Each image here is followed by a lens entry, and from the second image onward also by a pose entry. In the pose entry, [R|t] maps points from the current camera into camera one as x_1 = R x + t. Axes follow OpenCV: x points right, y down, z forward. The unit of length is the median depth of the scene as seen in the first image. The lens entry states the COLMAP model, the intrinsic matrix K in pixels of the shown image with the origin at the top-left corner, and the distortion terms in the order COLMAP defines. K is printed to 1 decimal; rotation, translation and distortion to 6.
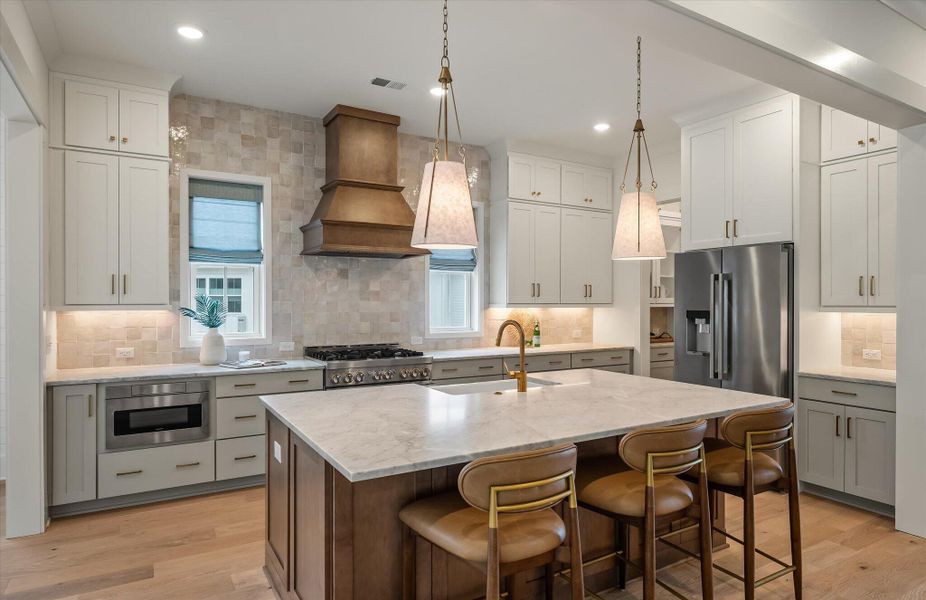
lens RADIAL K [[535.1, 0, 473.5], [0, 535.1, 299.0], [0, 0, 1]] dist [0.012016, -0.001085]
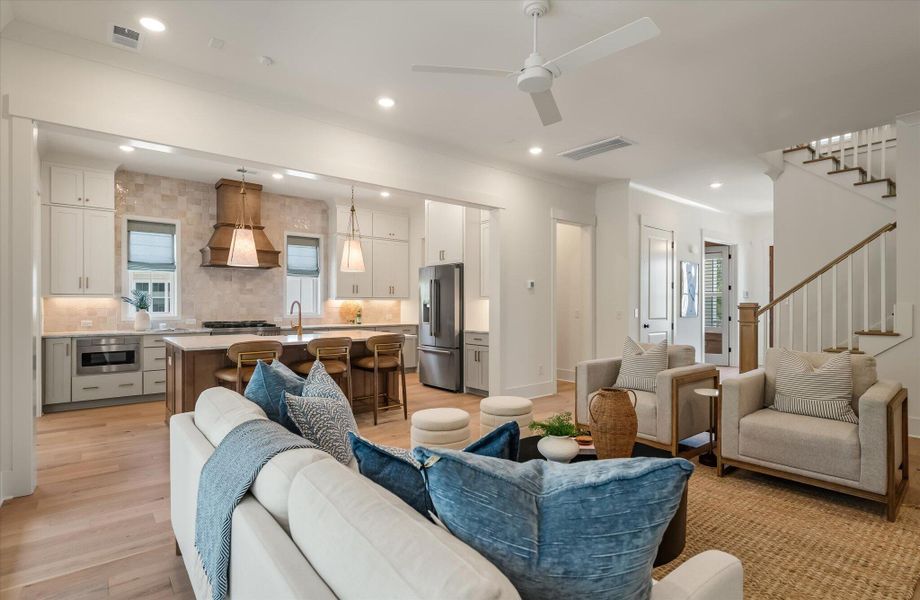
lens RADIAL K [[449.7, 0, 451.4], [0, 449.7, 302.7], [0, 0, 1]] dist [-0.006373, 0.003748]
pose [[0.991741, 0.001012, 0.128250, 0.282470], [-0.001139, 0.999999, 0.000915, 0.028838], [-0.128249, -0.001054, 0.991741, -0.497867]]
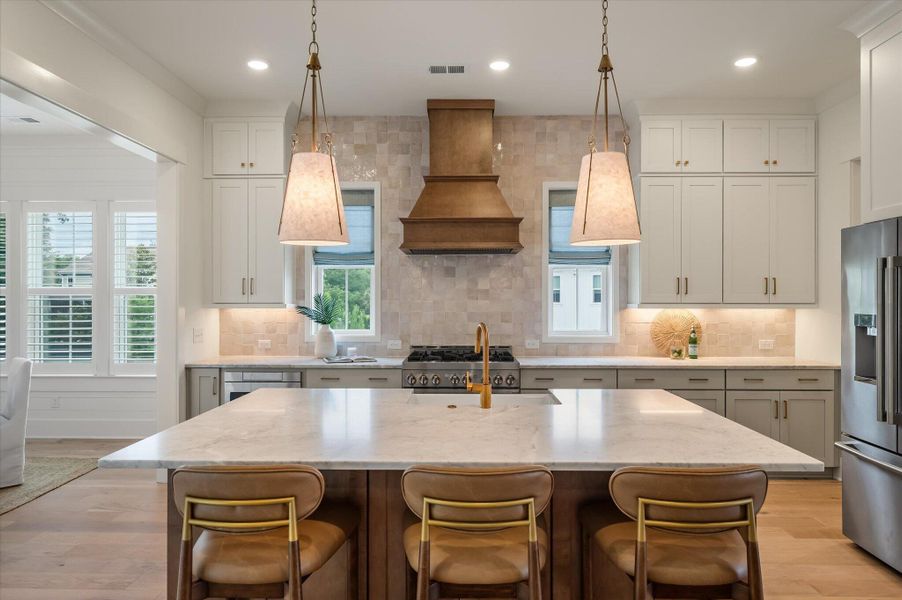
lens RADIAL K [[571.6, 0, 451.2], [0, 571.6, 302.2], [0, 0, 1]] dist [0.002708, 0.000990]
pose [[0.850143, 0.001828, -0.526549, 0.329160], [0.002874, 0.999963, 0.008113, -0.001064], [0.526544, -0.008410, 0.850106, 0.130368]]
